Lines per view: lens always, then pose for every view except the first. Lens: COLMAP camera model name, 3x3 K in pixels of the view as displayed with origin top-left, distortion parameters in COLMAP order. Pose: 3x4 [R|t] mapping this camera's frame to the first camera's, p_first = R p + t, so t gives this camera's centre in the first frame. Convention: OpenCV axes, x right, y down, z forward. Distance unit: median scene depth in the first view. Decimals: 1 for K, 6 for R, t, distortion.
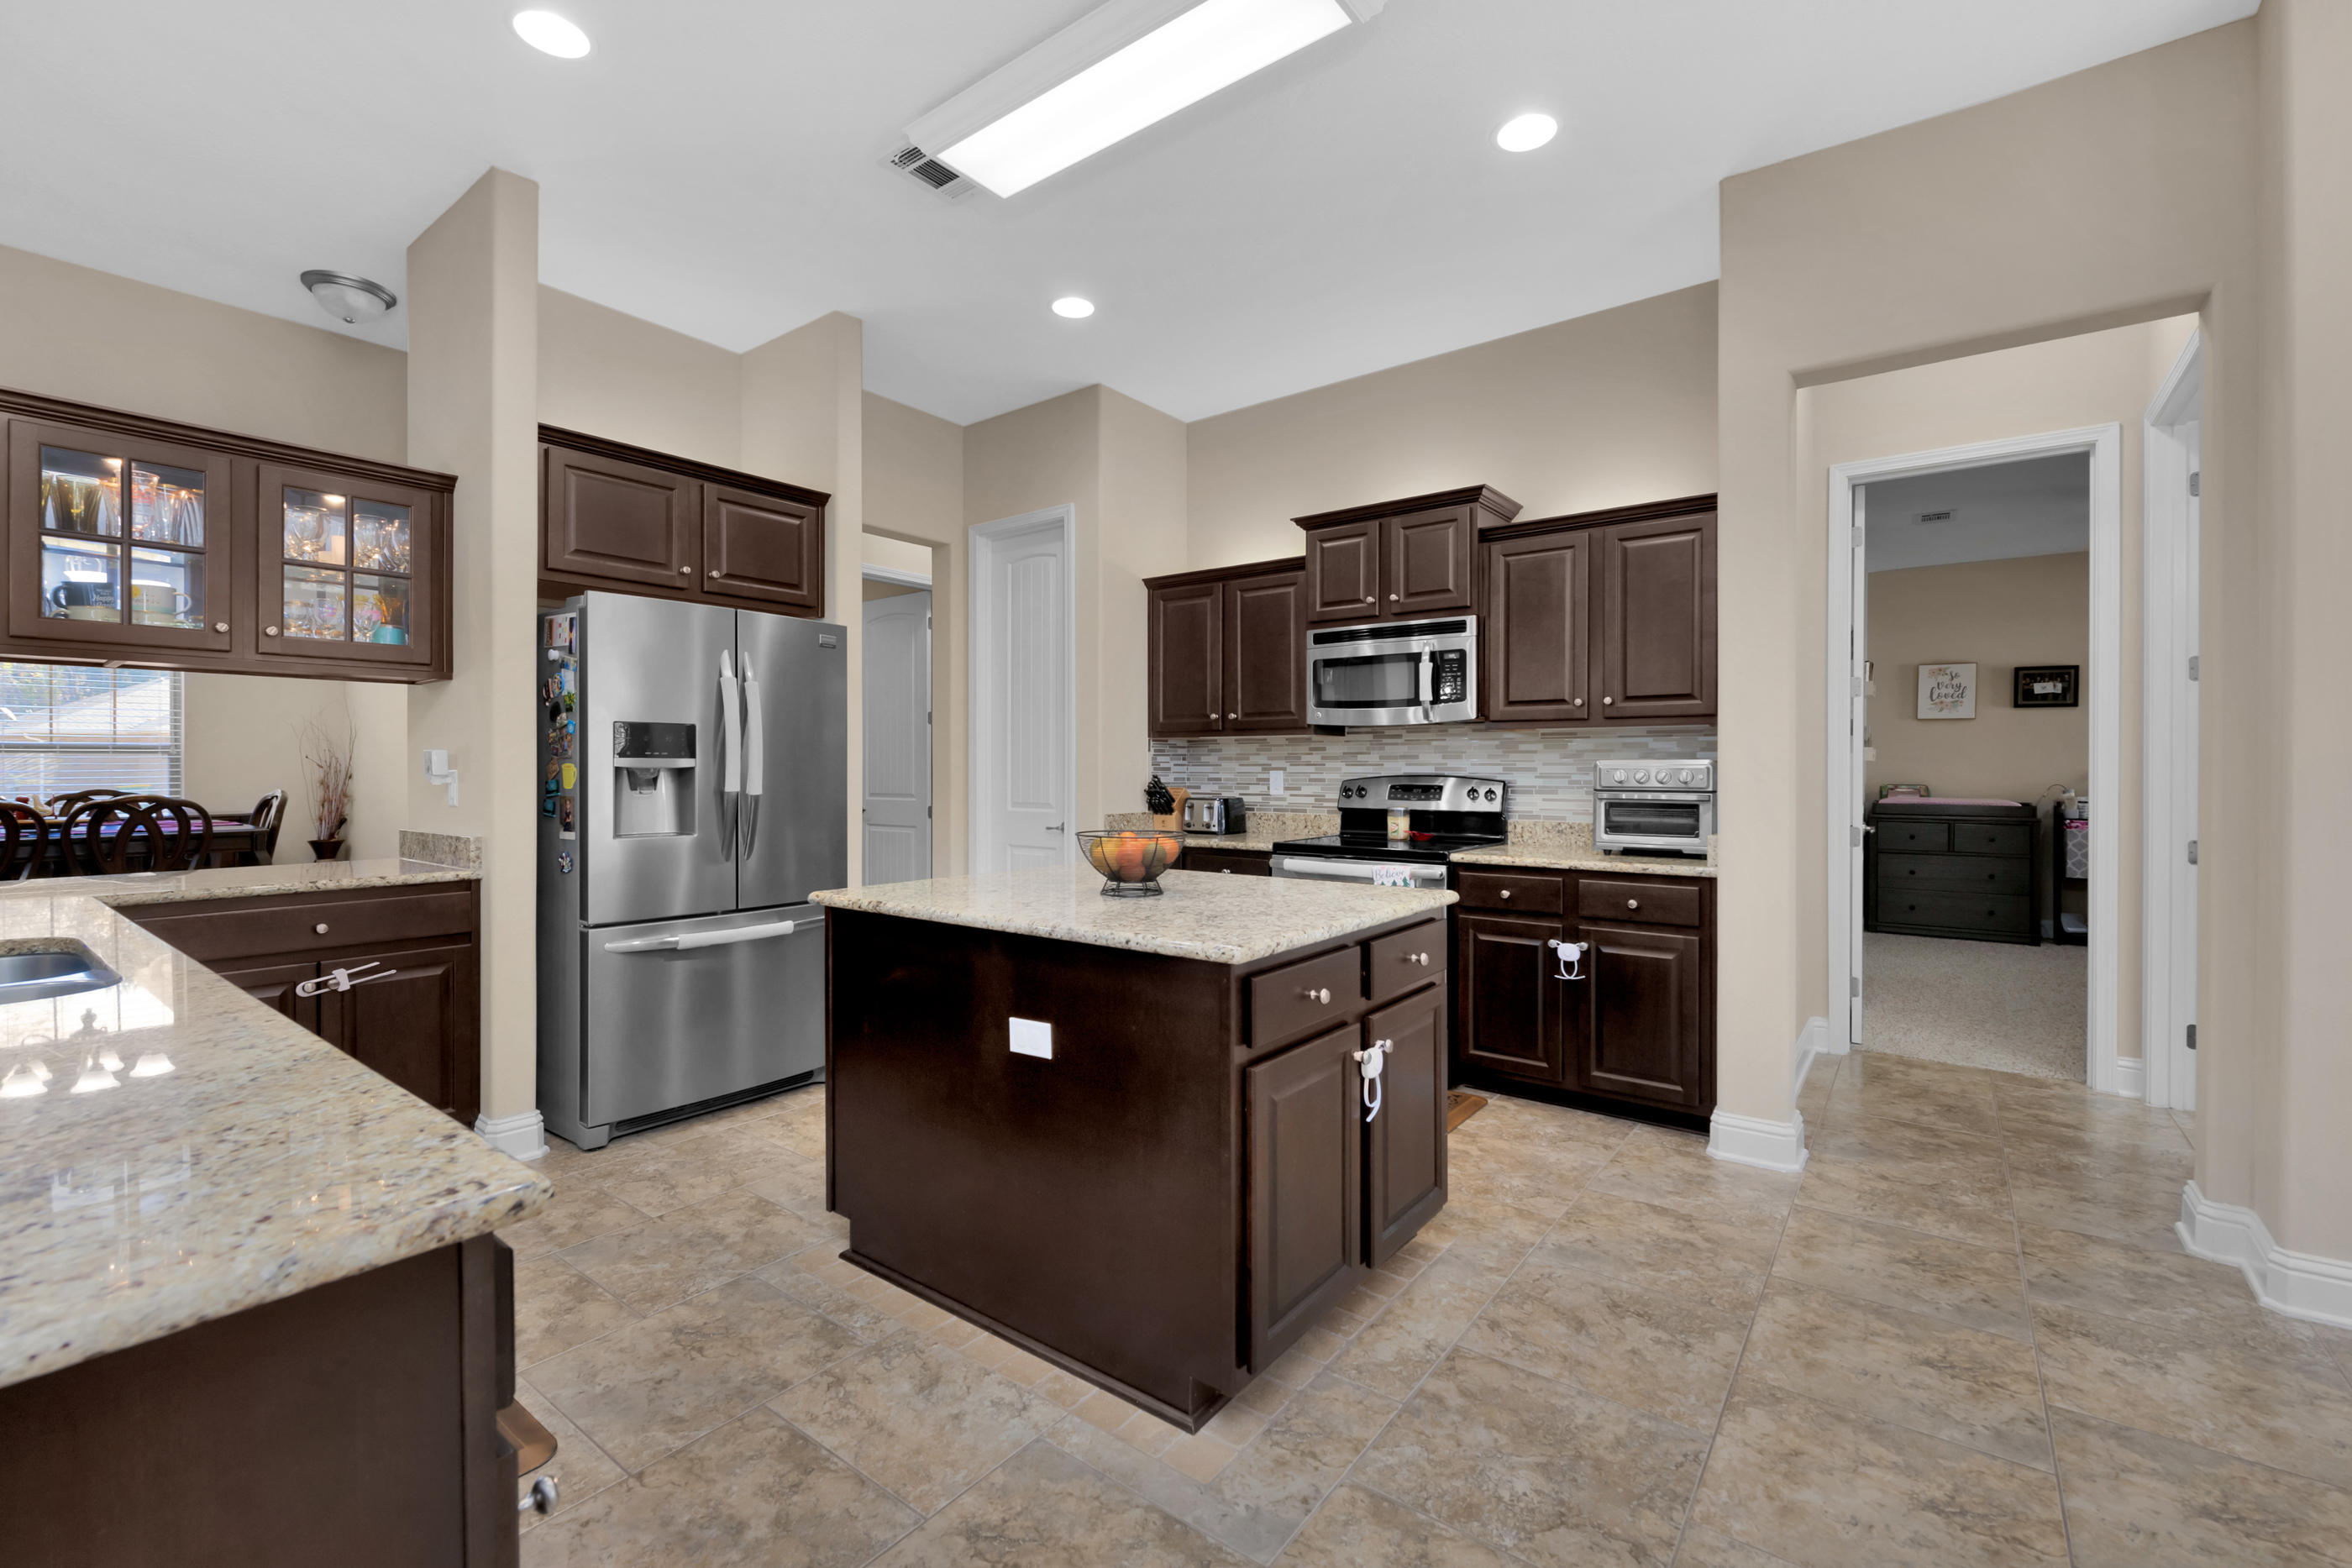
lens RADIAL K [[958.5, 0, 1180.3], [0, 958.5, 774.3], [0, 0, 1]] dist [-0.006685, -0.003751]
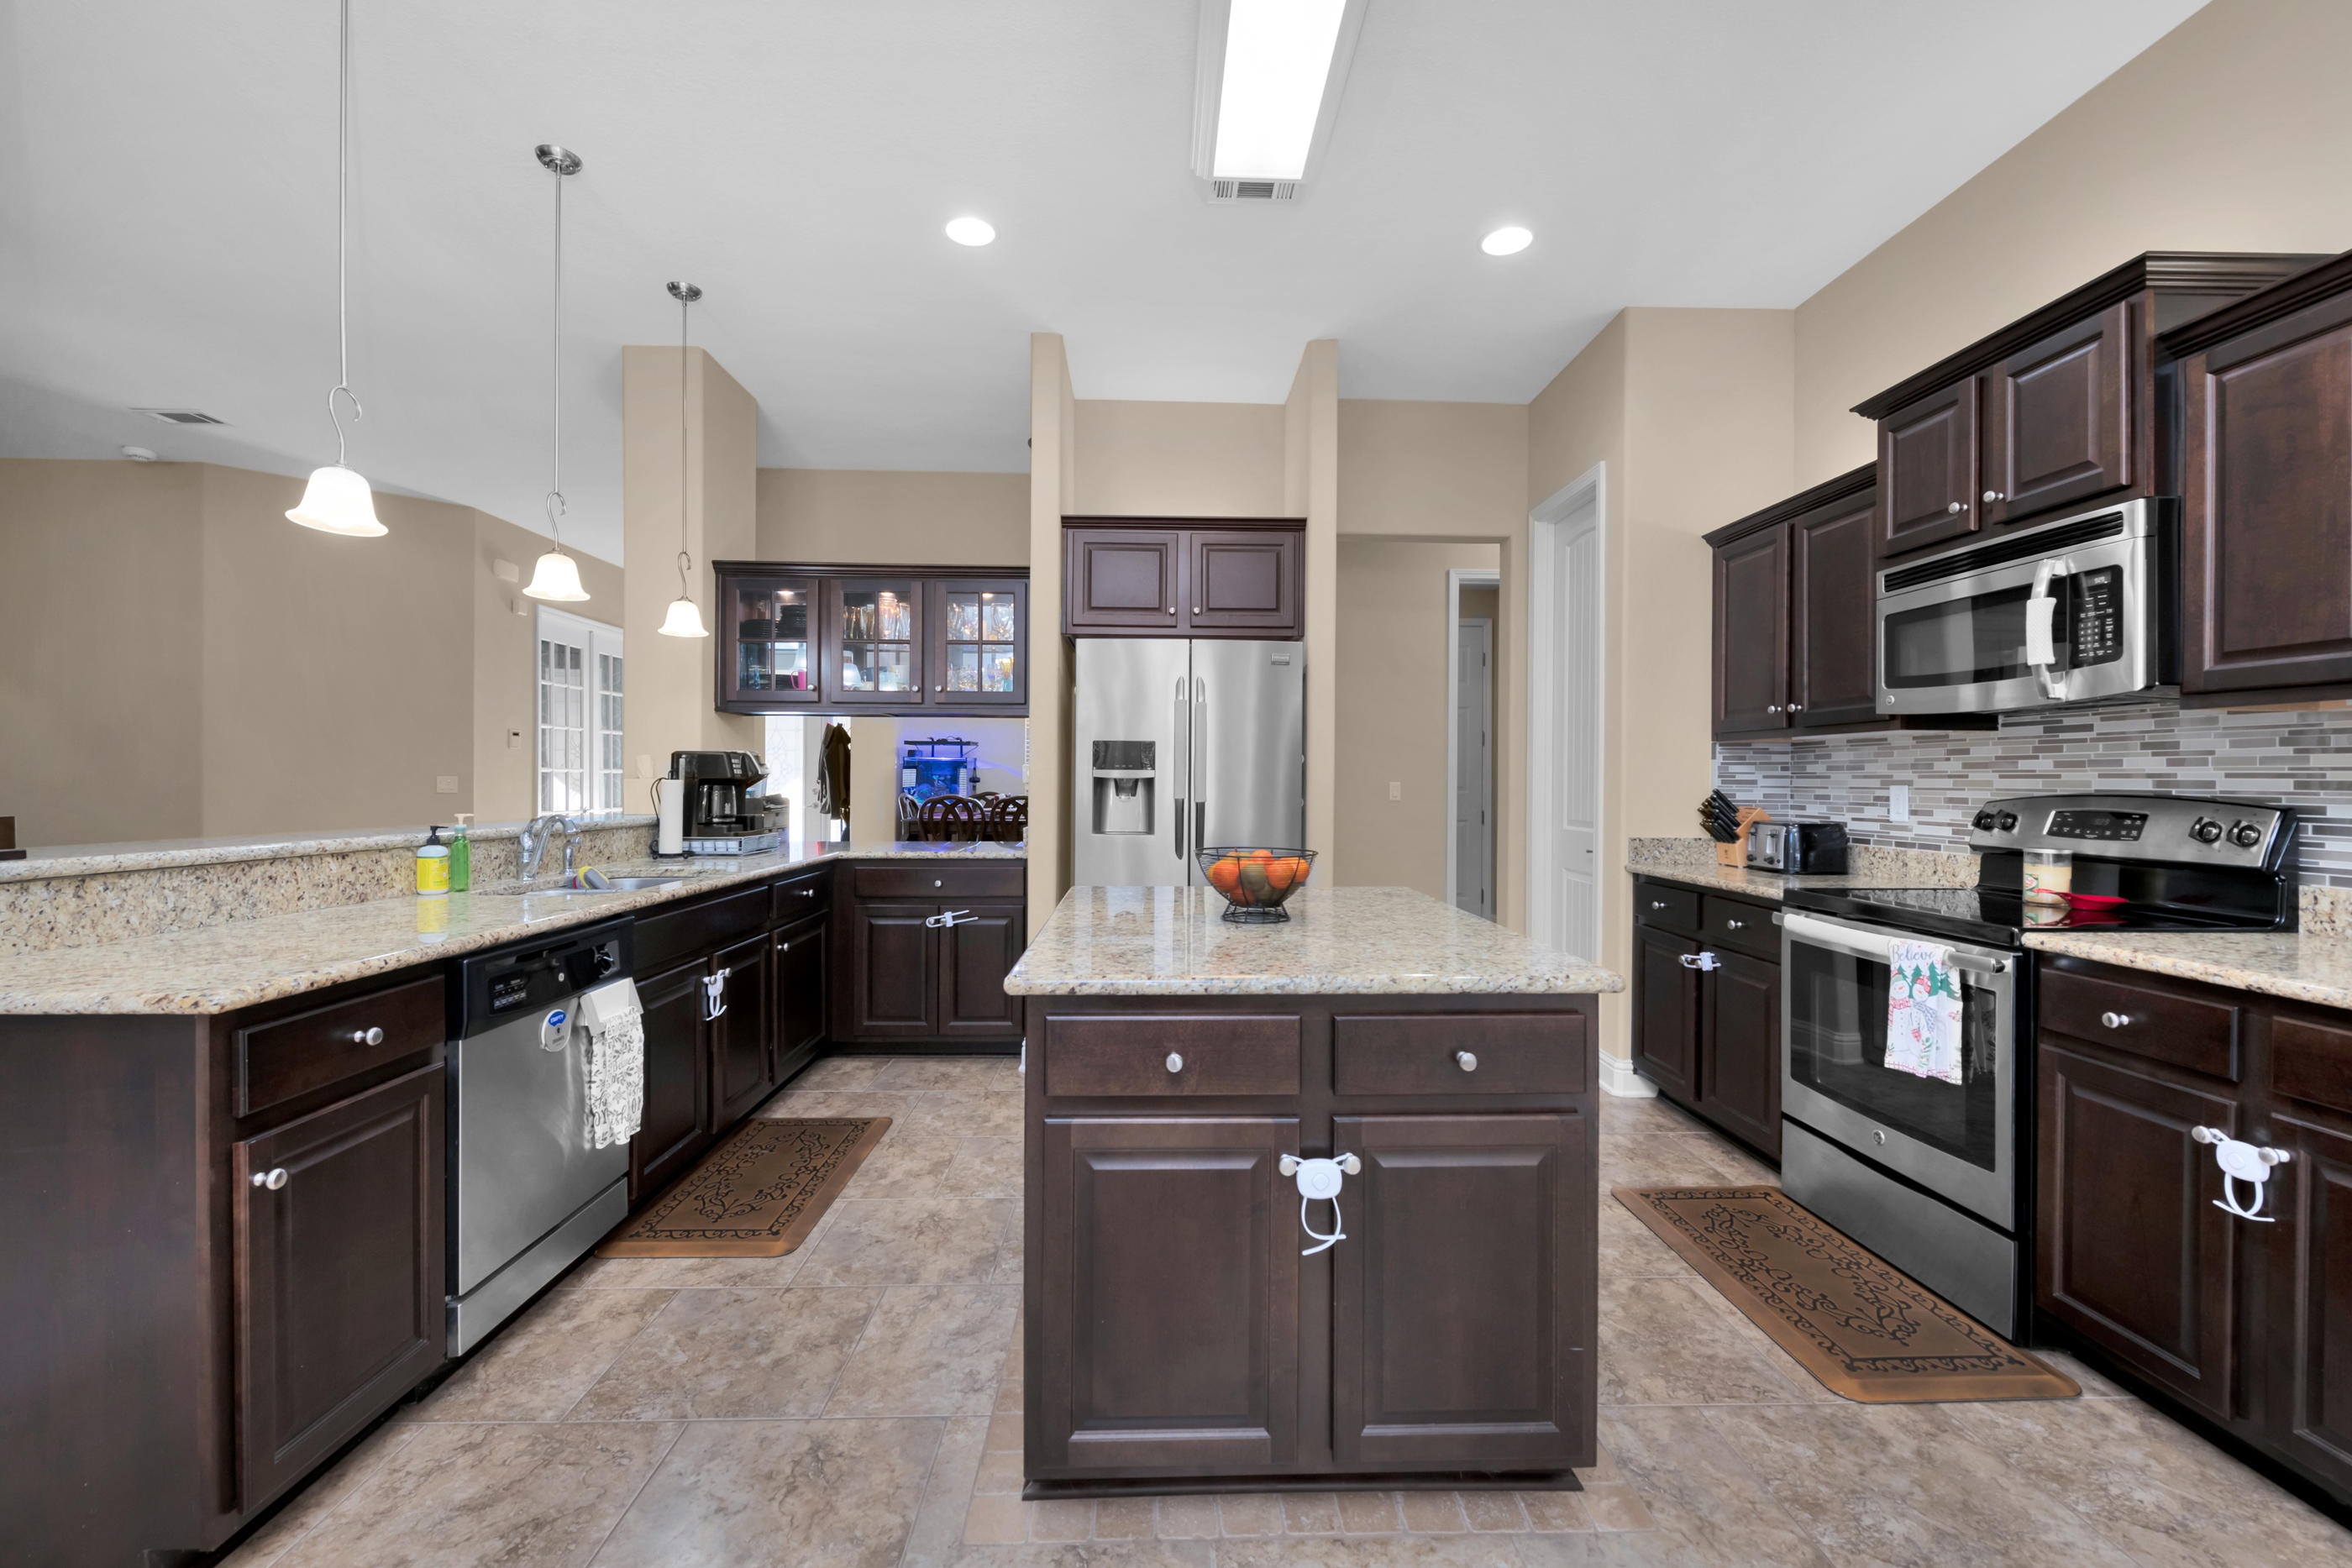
lens RADIAL K [[958.5, 0, 1194.4], [0, 958.5, 788.0], [0, 0, 1]] dist [-0.006685, -0.003751]
pose [[0.637259, 0.010281, -0.770581, 0.375305], [-0.008697, 0.999943, 0.006149, -0.001964], [0.770601, 0.002783, 0.637312, 0.245614]]
